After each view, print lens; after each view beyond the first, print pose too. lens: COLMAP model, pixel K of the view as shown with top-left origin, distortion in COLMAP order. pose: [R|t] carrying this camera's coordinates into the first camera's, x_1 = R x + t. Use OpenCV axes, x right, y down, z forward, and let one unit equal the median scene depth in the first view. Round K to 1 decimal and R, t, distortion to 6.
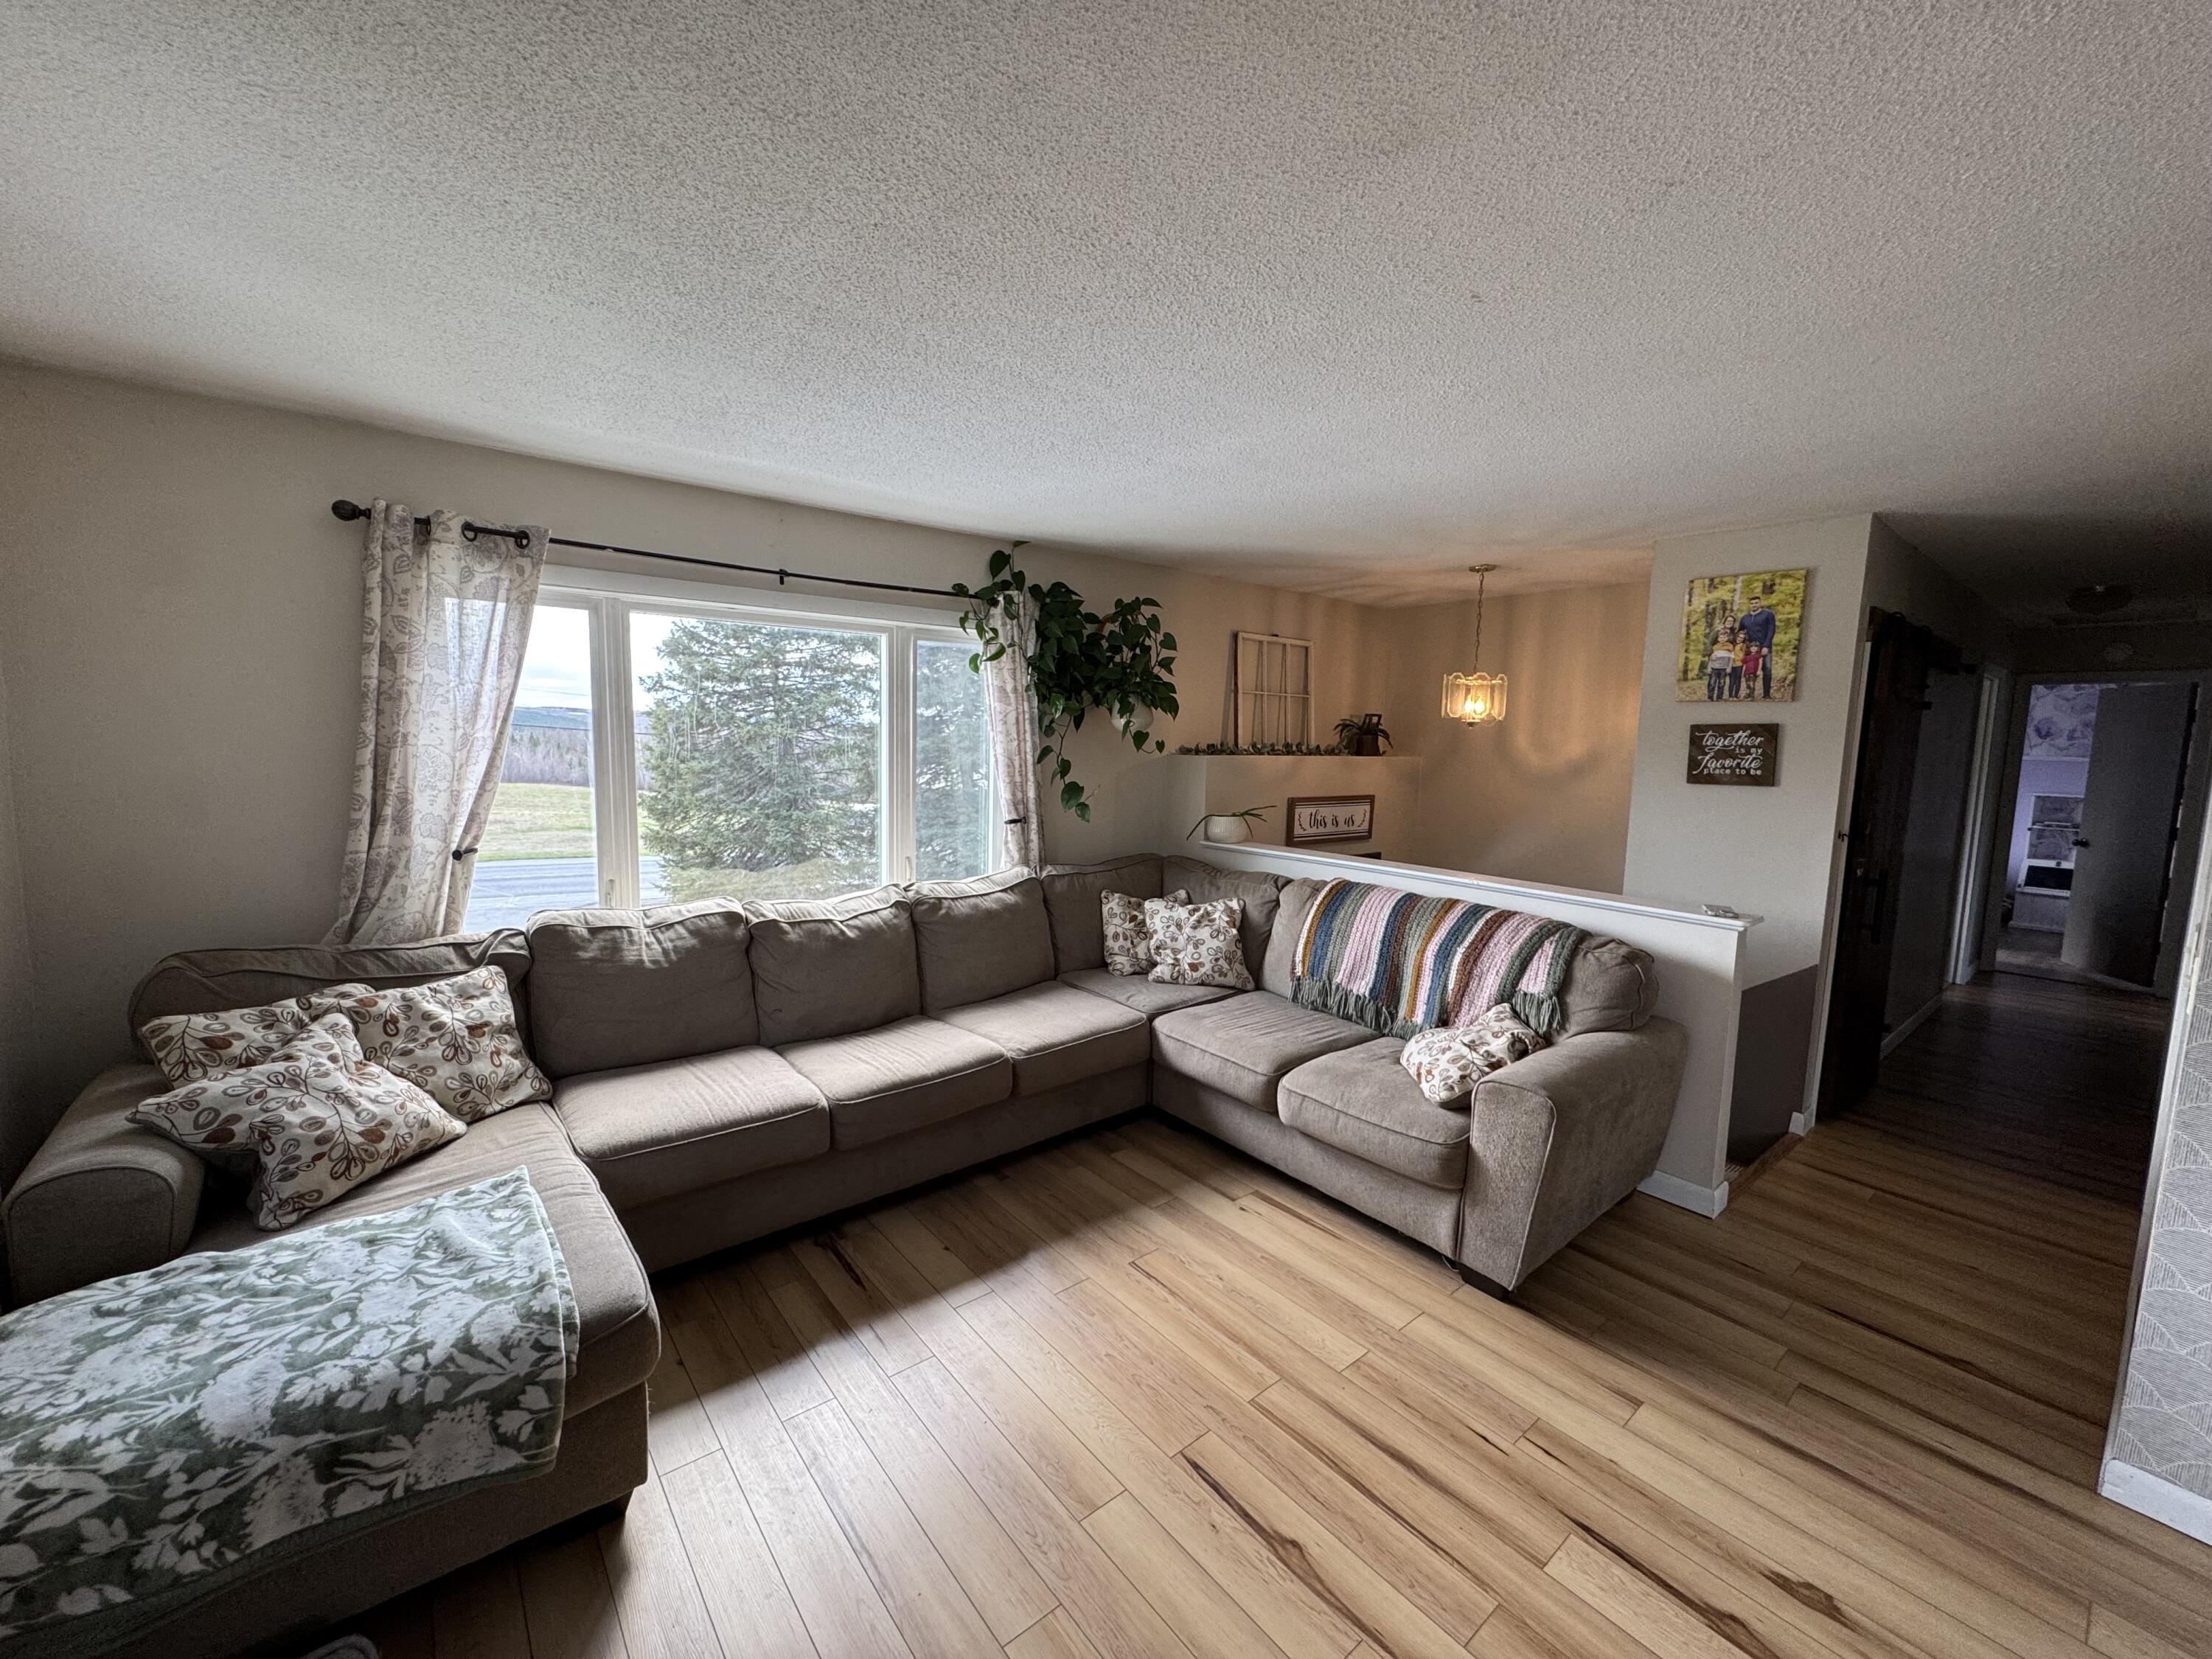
lens RADIAL K [[882.9, 0, 1105.4], [0, 882.9, 827.9], [0, 0, 1]] dist [-0.002123, 0.000467]
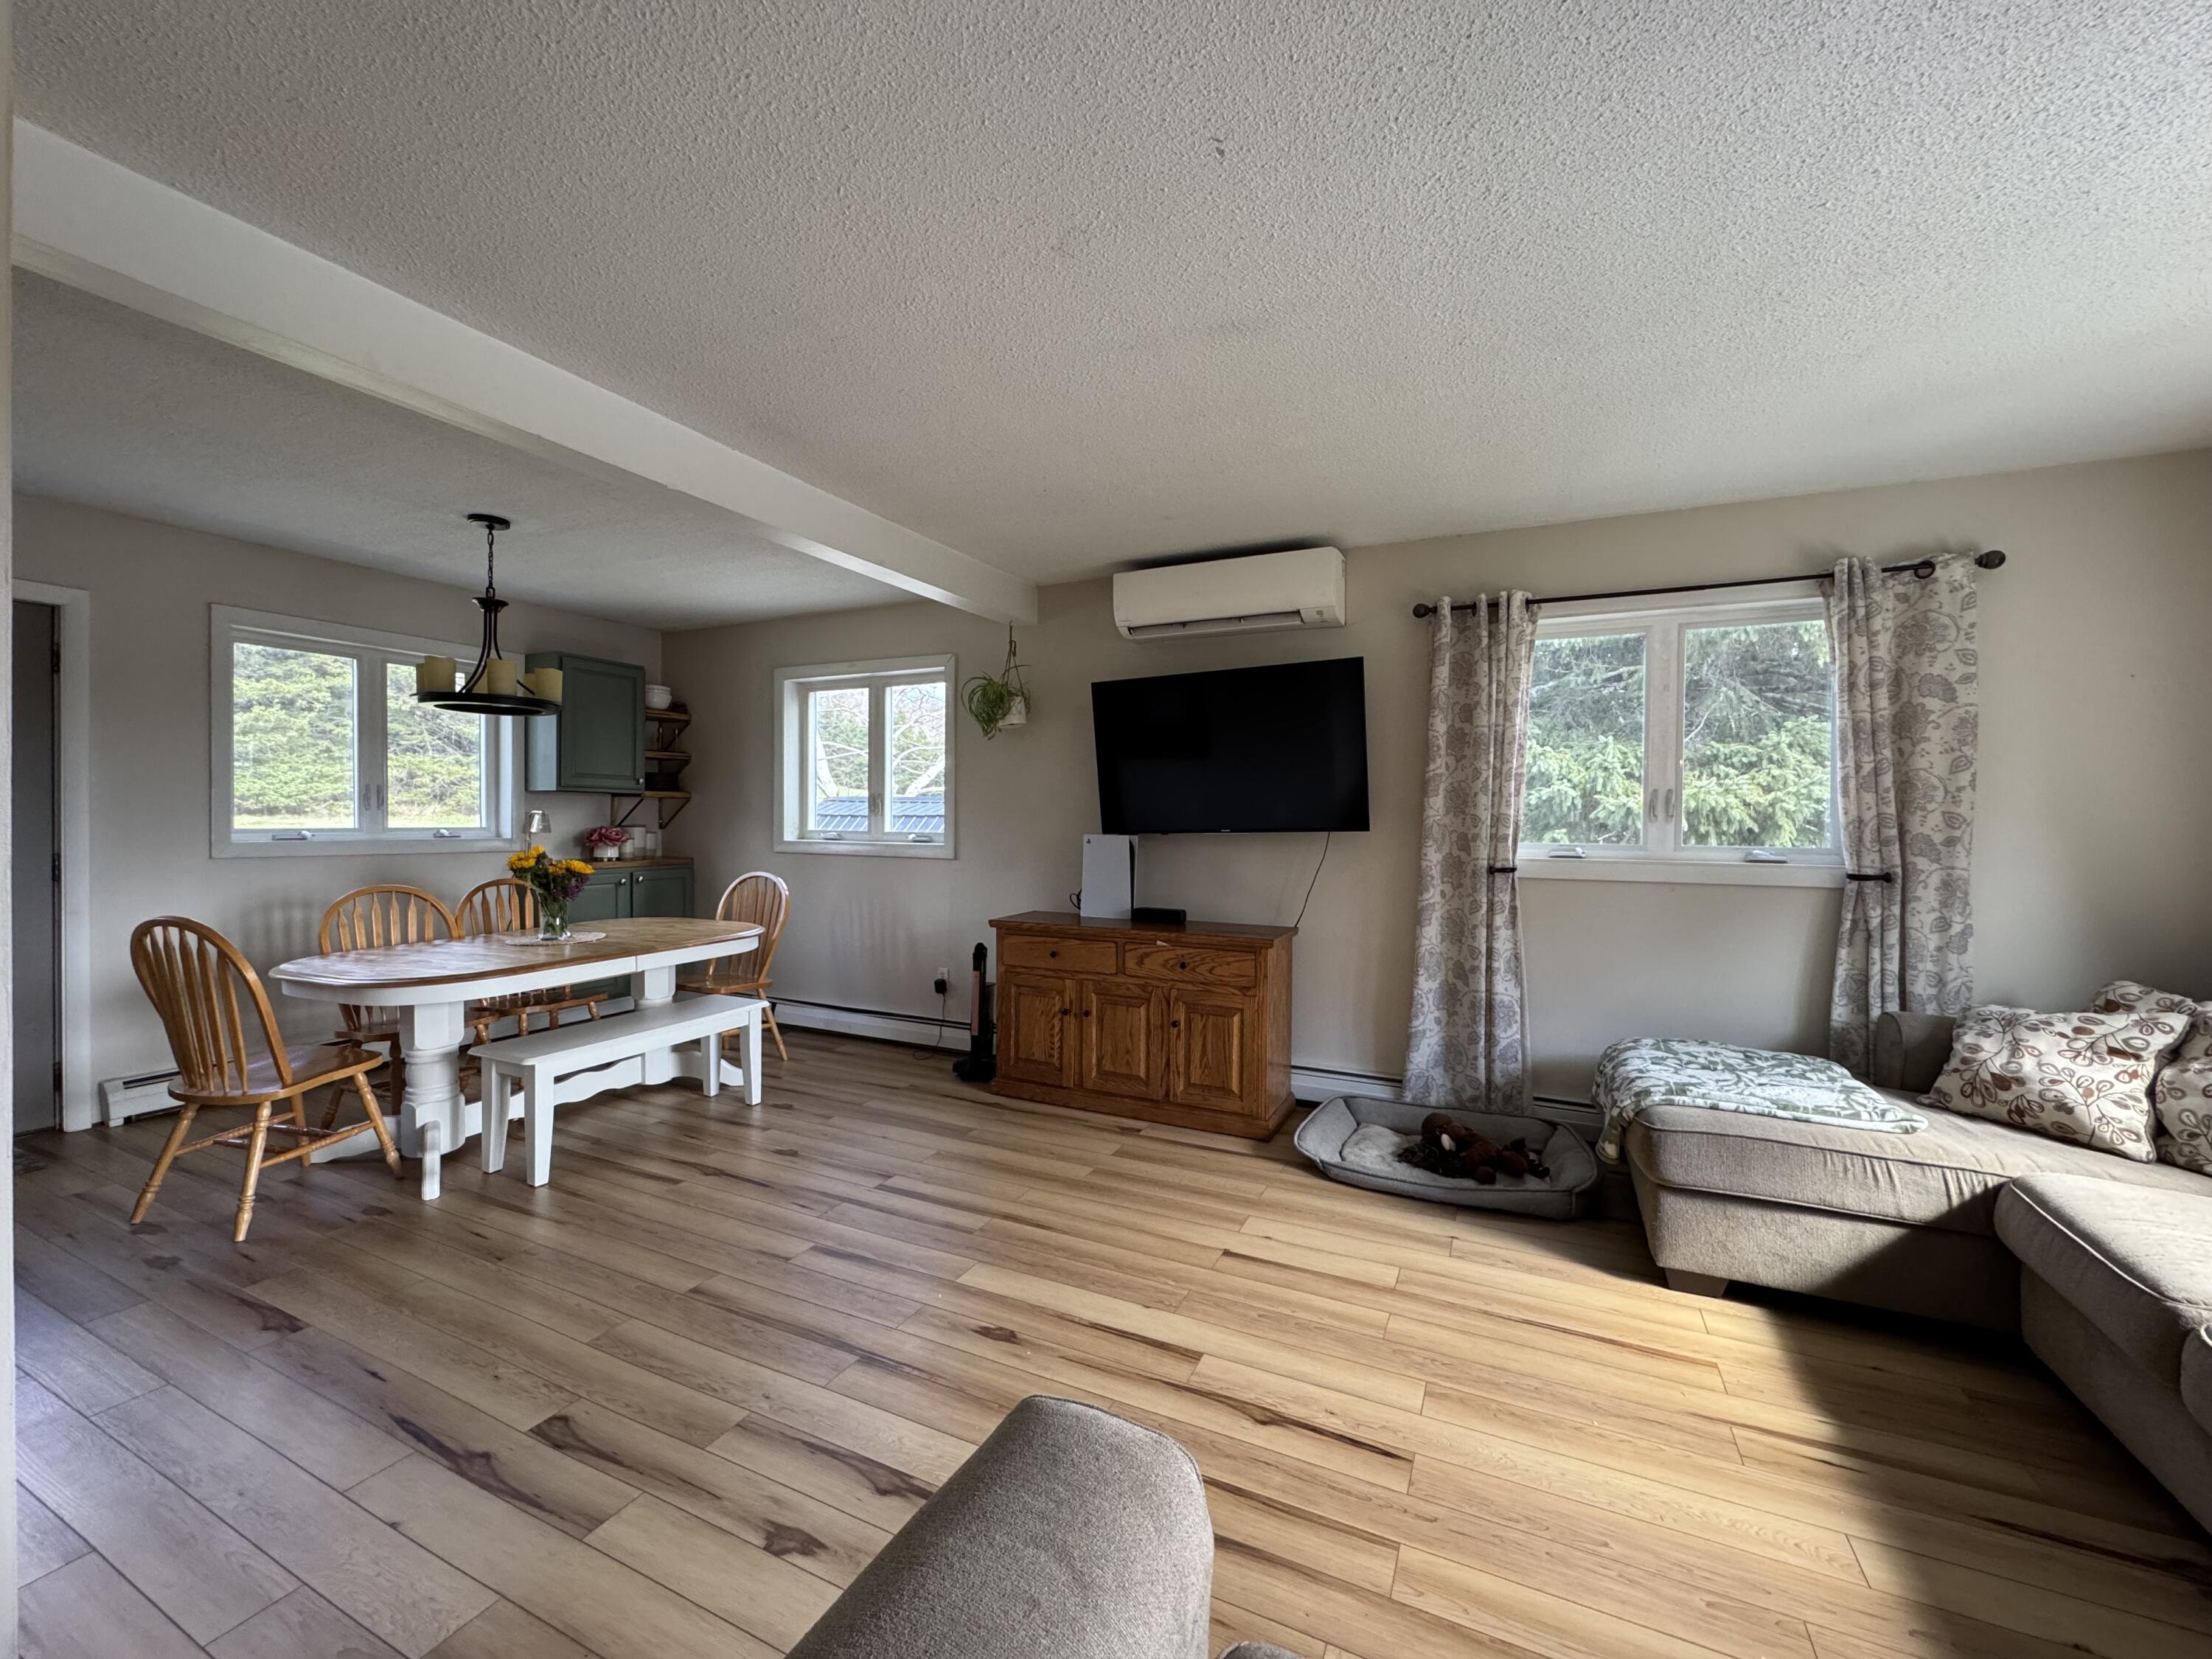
lens RADIAL K [[882.9, 0, 1103.3], [0, 882.9, 827.8], [0, 0, 1]] dist [-0.002123, 0.000467]
pose [[-0.905122, -0.029448, -0.424131, 0.569520], [-0.076754, 0.992525, 0.094885, 0.000311], [0.418166, 0.118437, -0.900616, 1.178192]]
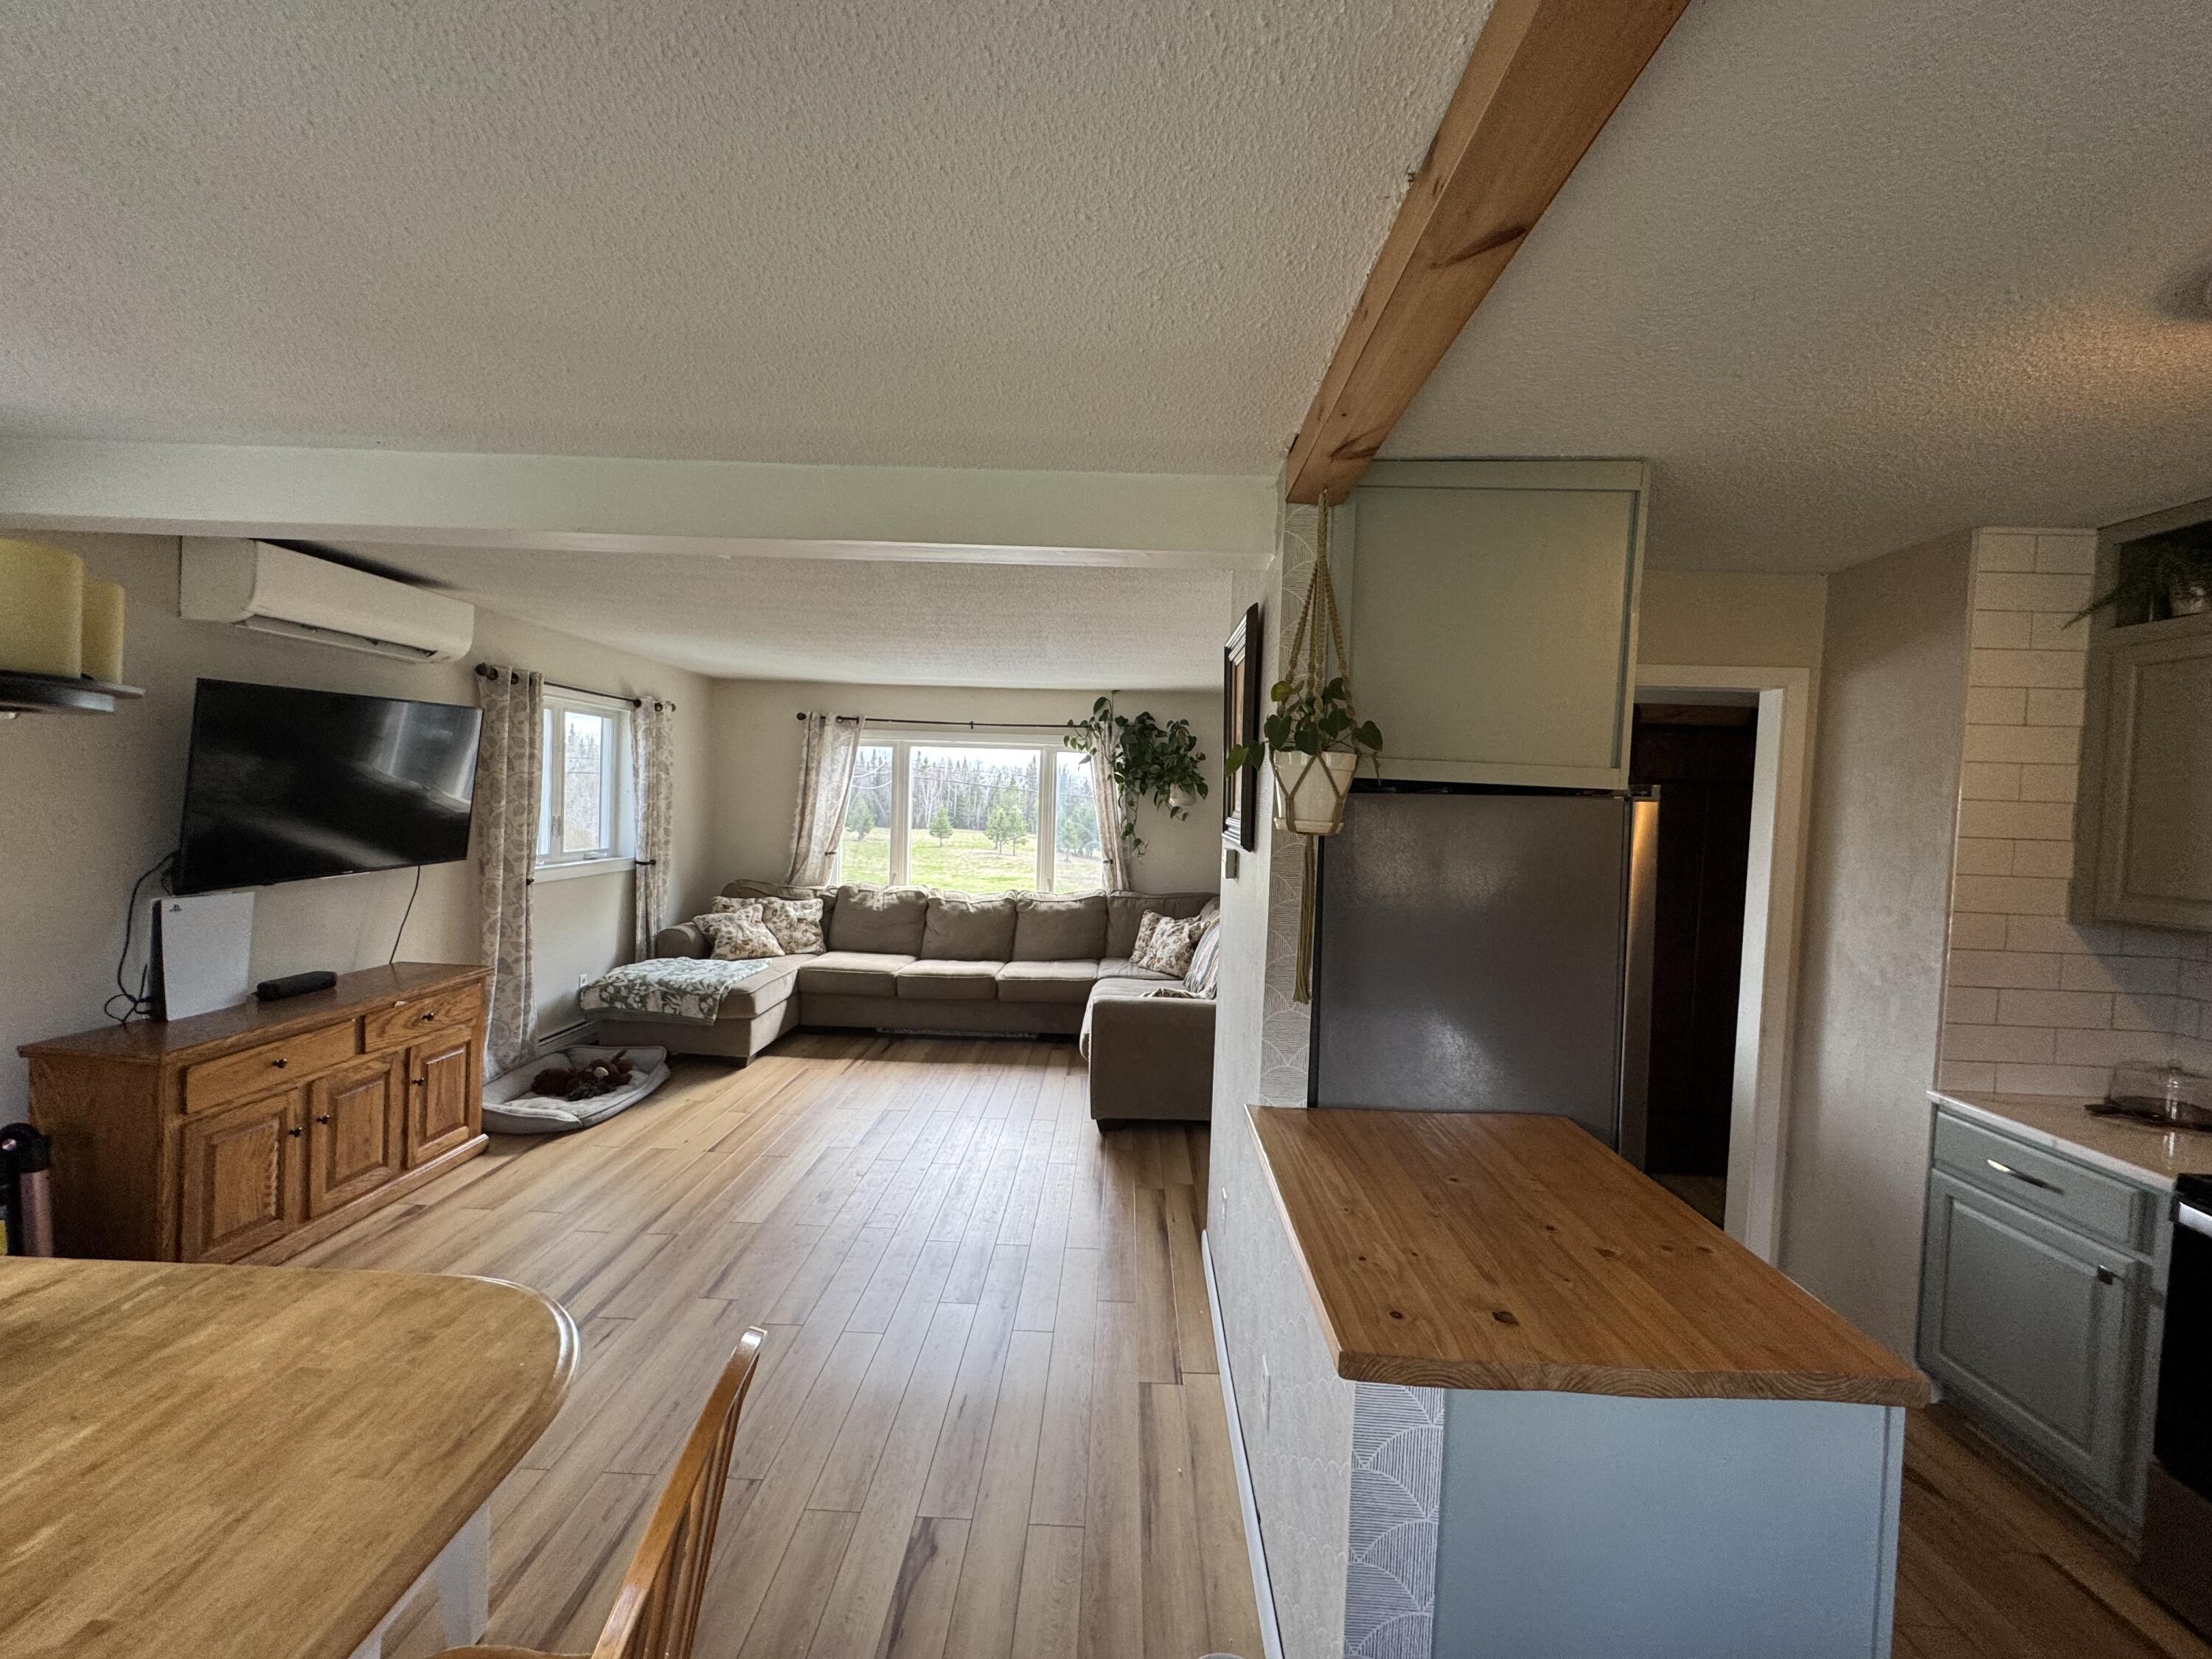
lens RADIAL K [[882.9, 0, 1104.4], [0, 882.9, 829.3], [0, 0, 1]] dist [-0.002123, 0.000467]
pose [[0.759212, 0.024464, -0.650384, 1.468921], [-0.084594, 0.994526, -0.061340, 0.050404], [0.645323, 0.101588, 0.757125, -0.342433]]
